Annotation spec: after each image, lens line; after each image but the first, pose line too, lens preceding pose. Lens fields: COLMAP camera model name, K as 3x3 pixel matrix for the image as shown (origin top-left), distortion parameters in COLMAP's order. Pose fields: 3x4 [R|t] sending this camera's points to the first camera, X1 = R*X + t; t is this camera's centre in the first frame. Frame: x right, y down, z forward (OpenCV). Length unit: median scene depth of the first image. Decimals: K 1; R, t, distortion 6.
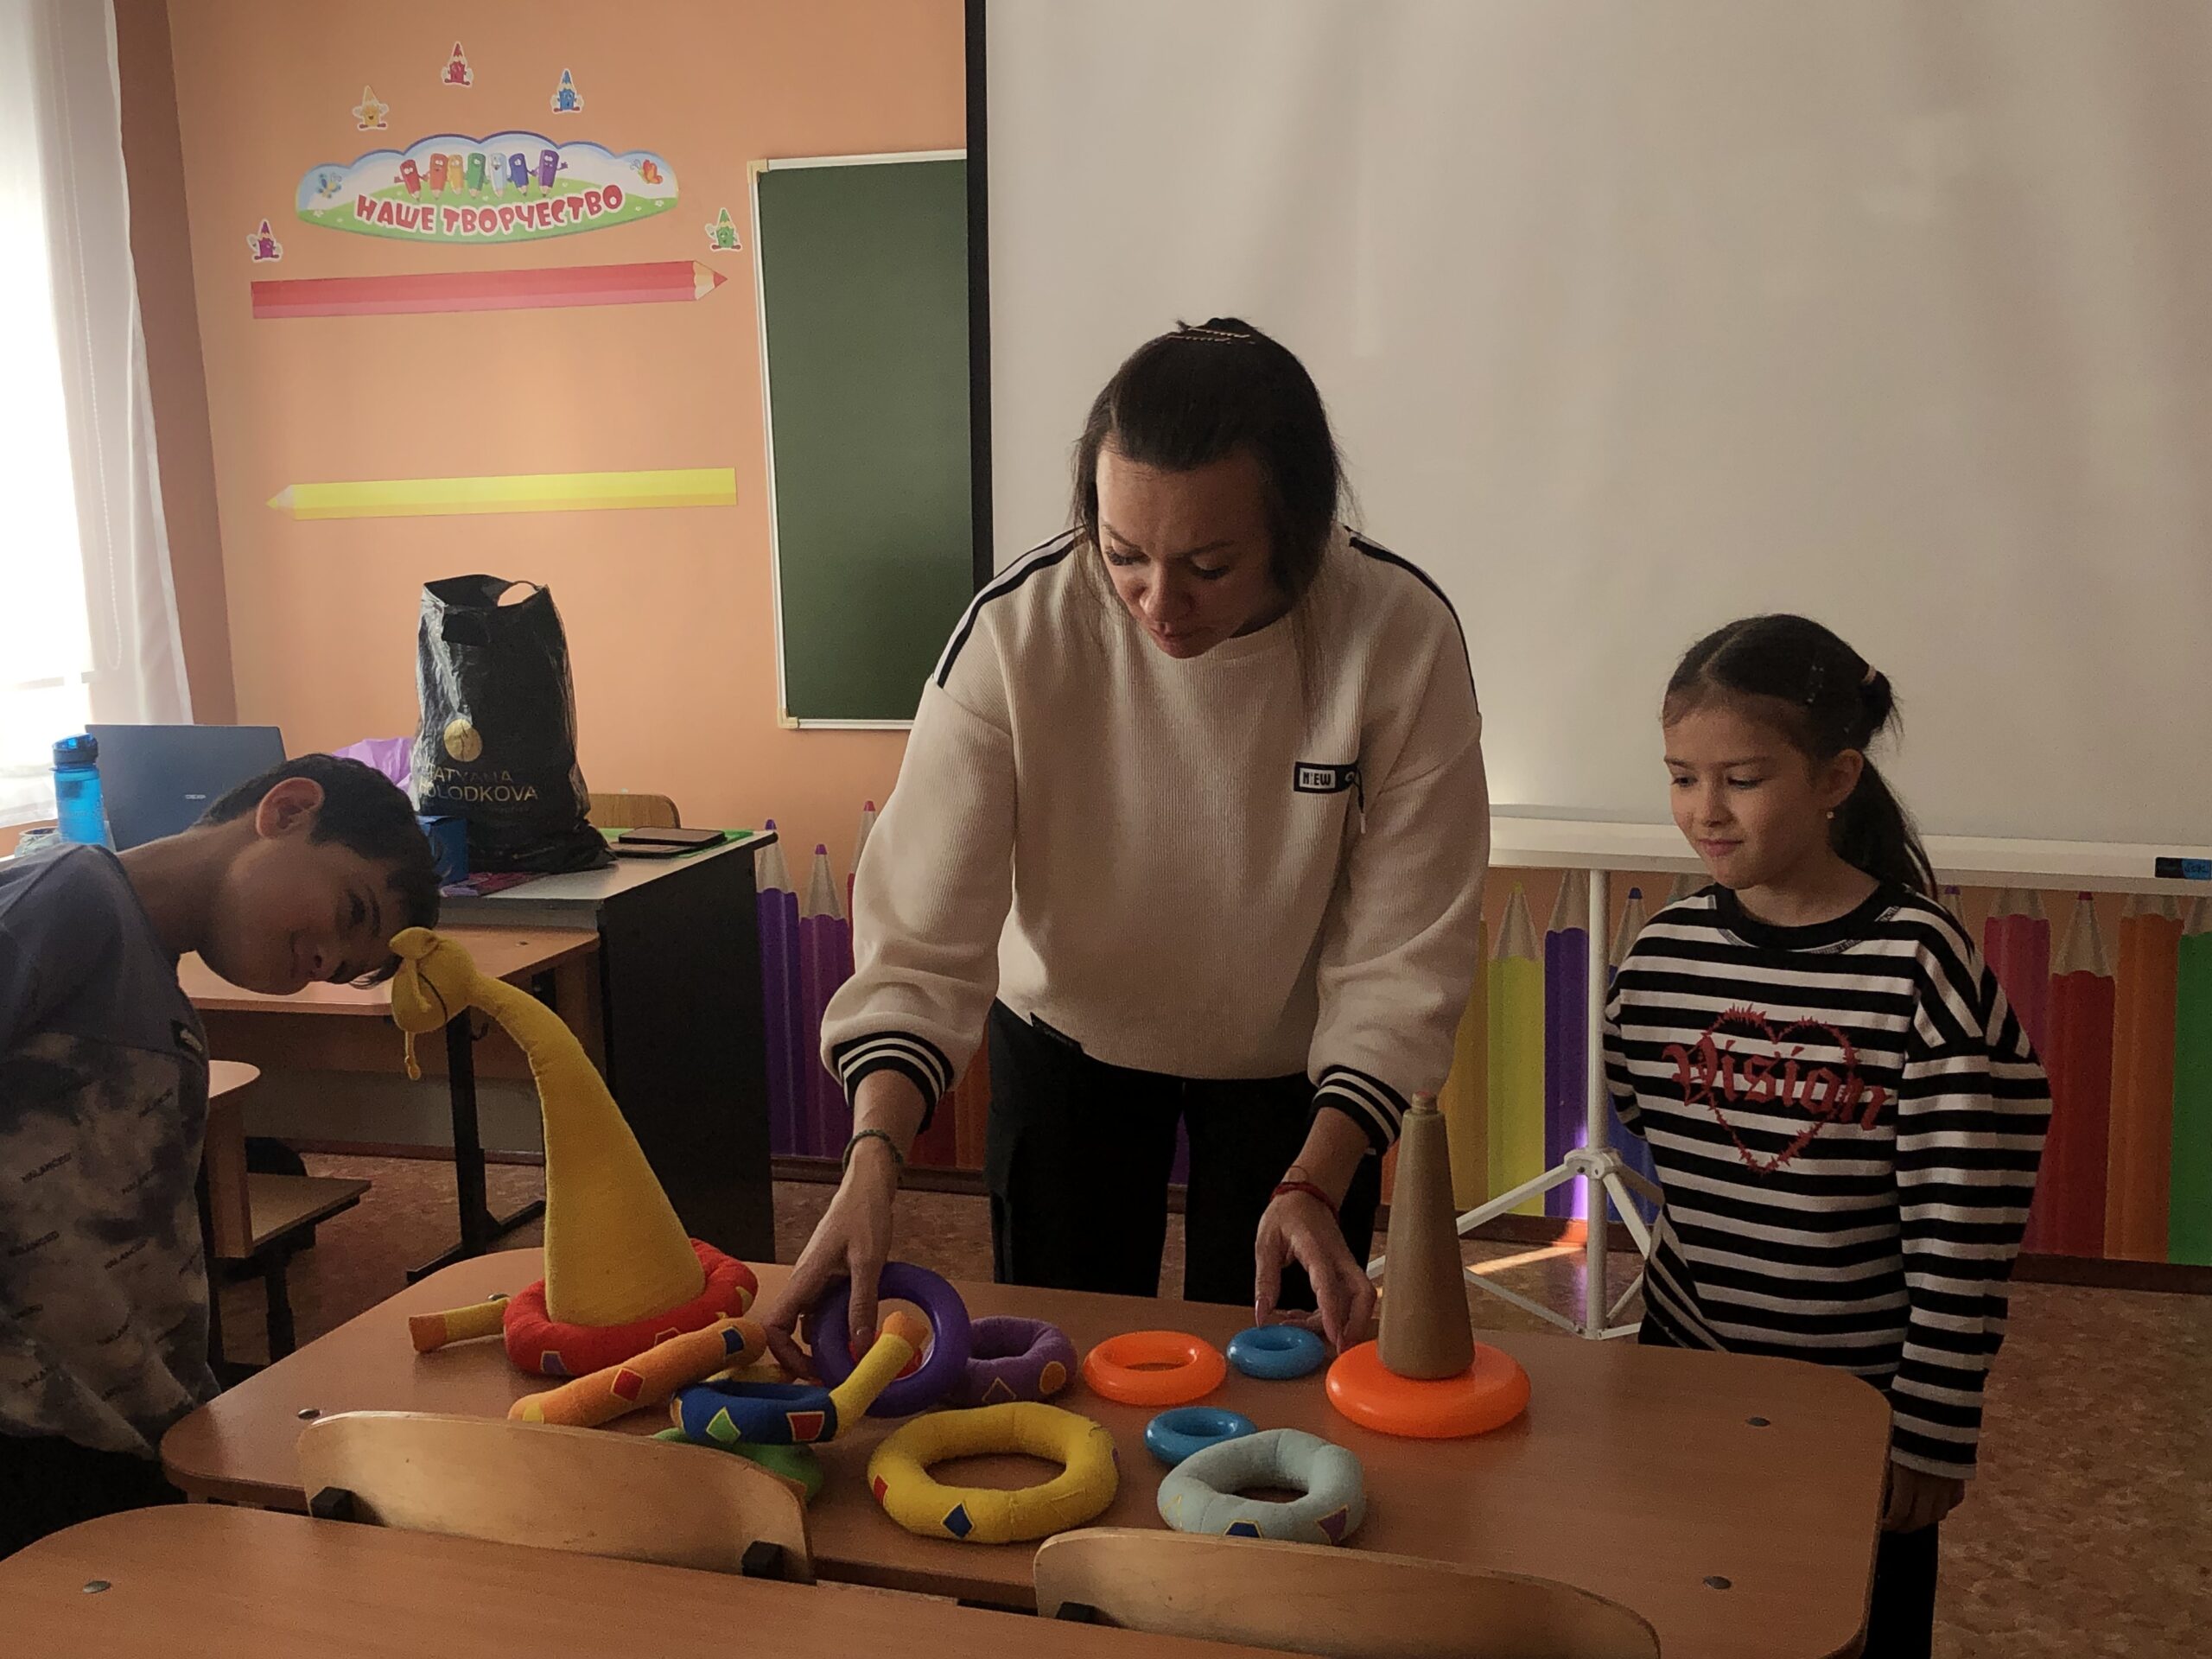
lens RADIAL K [[2577.3, 0, 1104.8], [0, 2577.3, 833.6], [0, 0, 1]] dist [-0.005326, 0.000000]
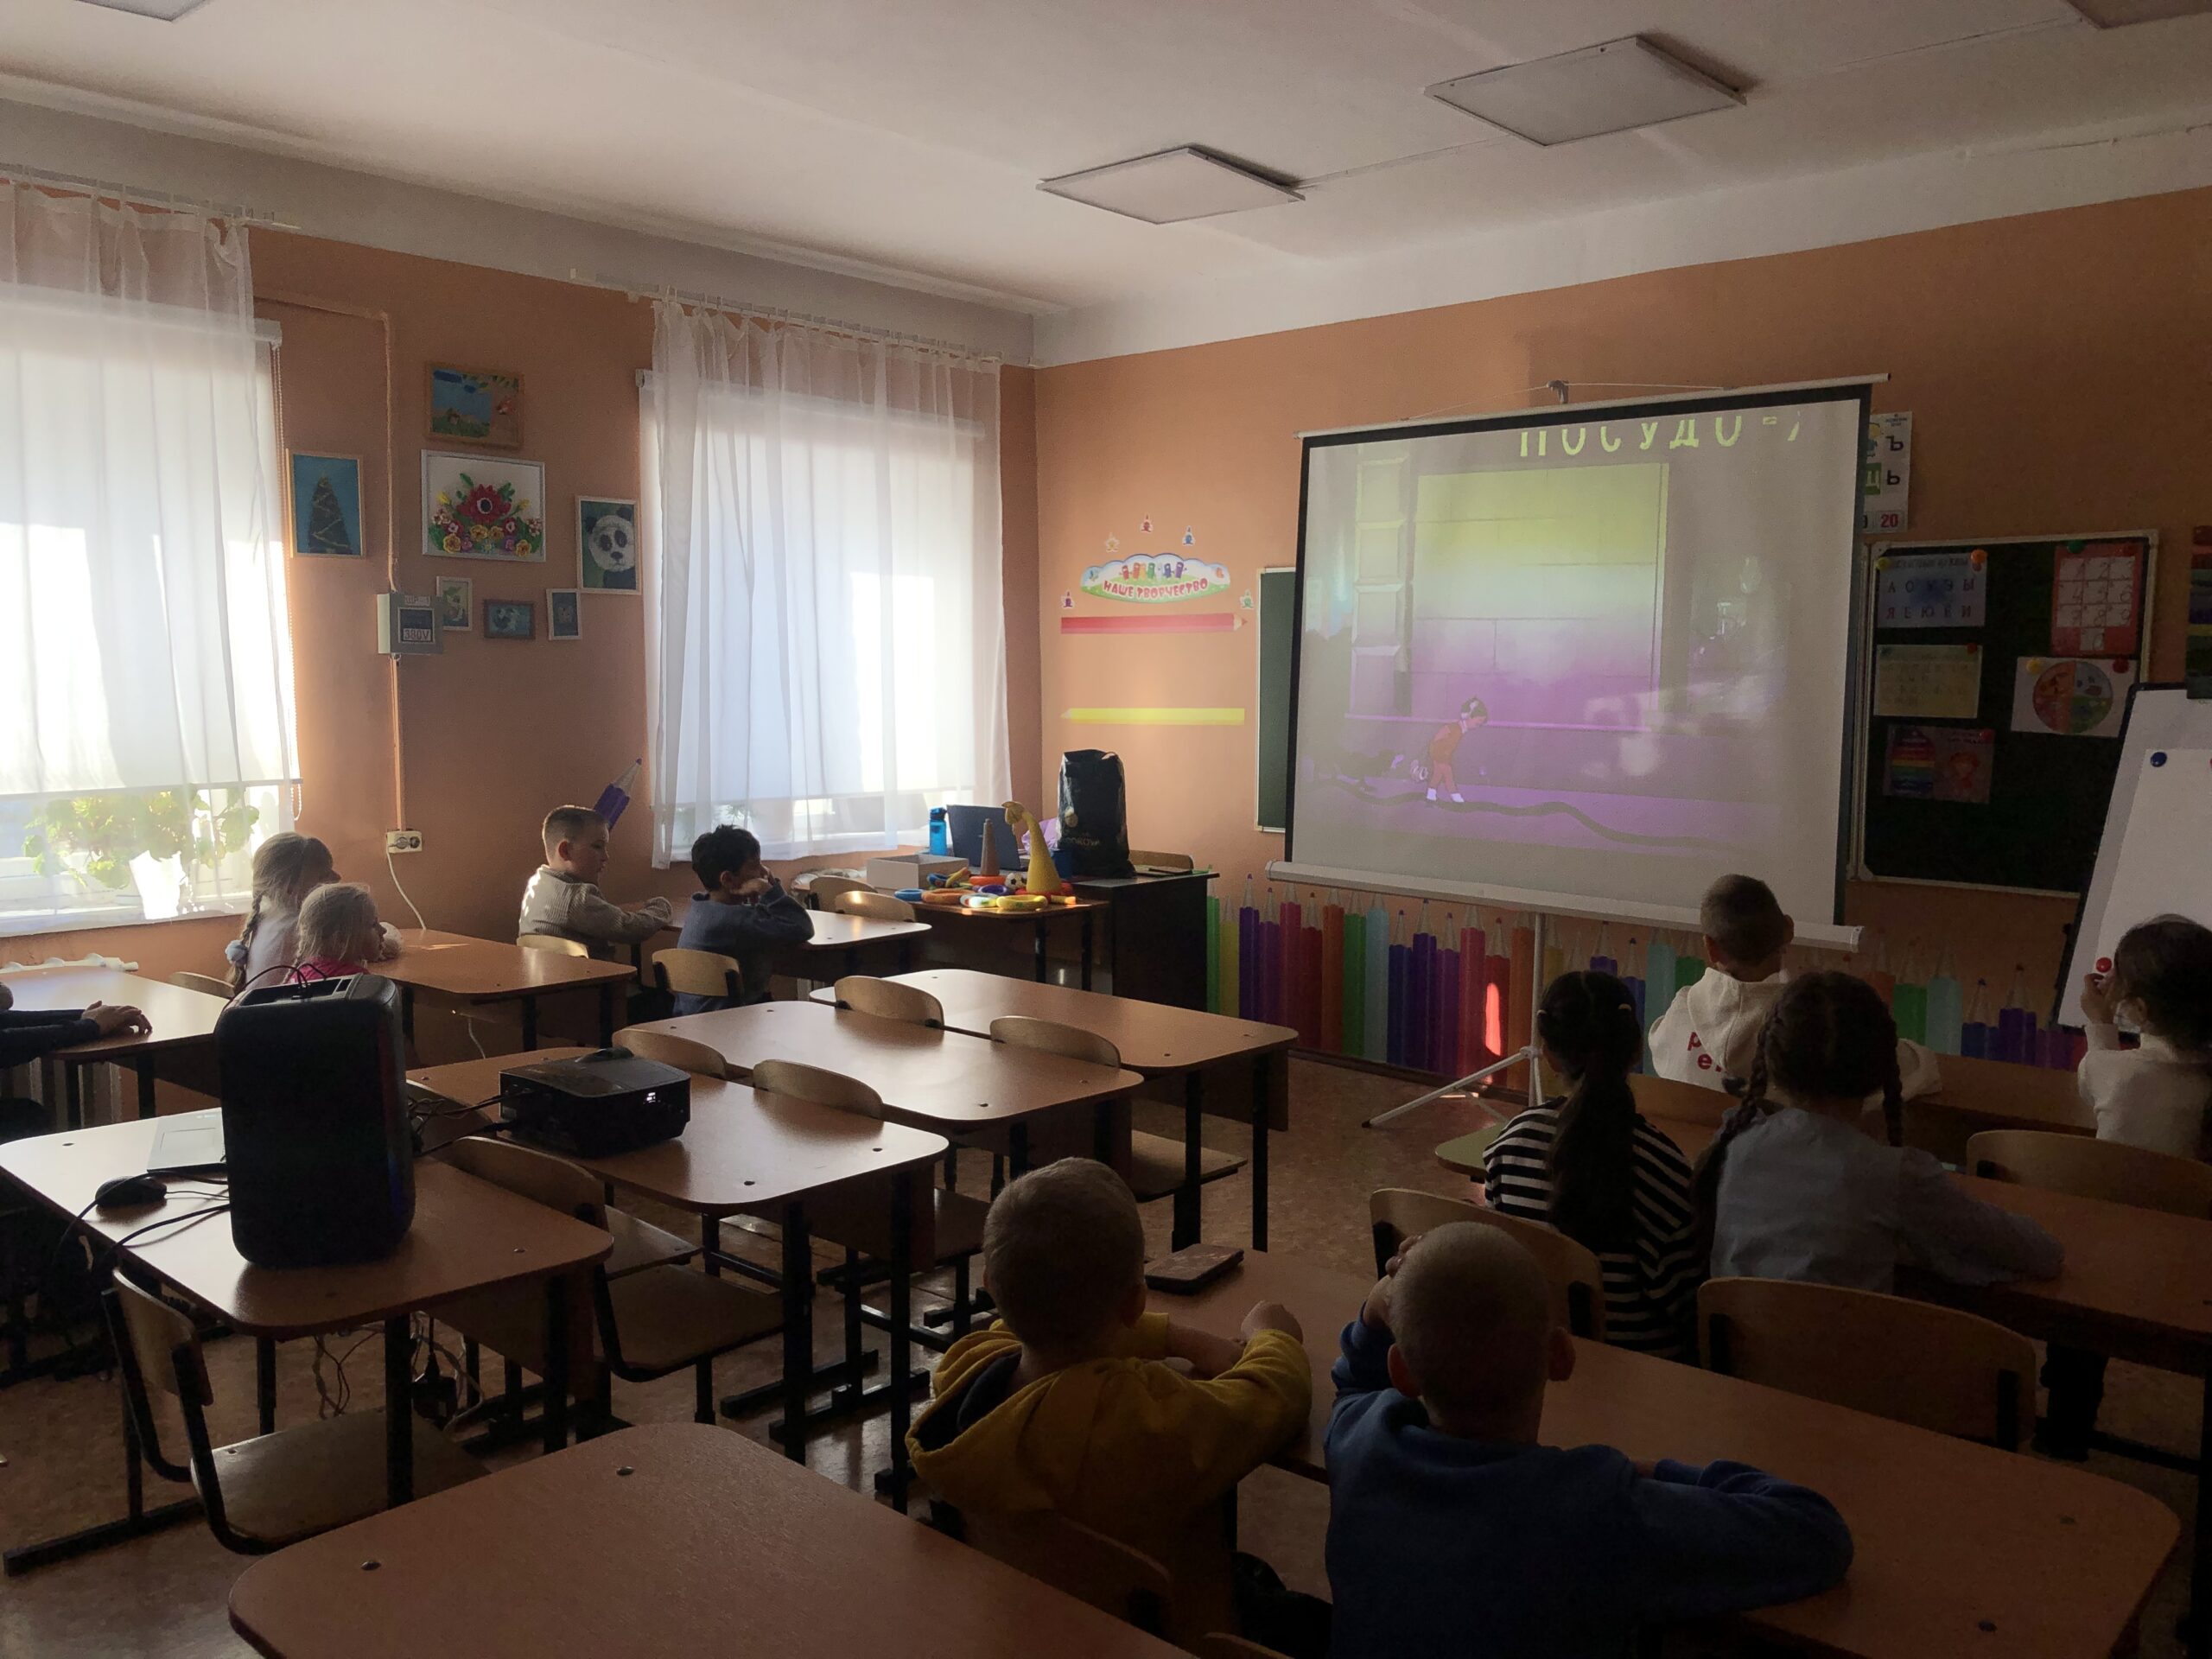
lens RADIAL K [[1780.7, 0, 1103.5], [0, 1780.7, 832.0], [0, 0, 1]] dist [0.002499, 0.001239]
pose [[0.907097, 0.066518, -0.415632, 0.372660], [-0.094623, 0.994386, -0.047369, 0.041772], [0.410148, 0.082297, 0.908298, -0.387891]]
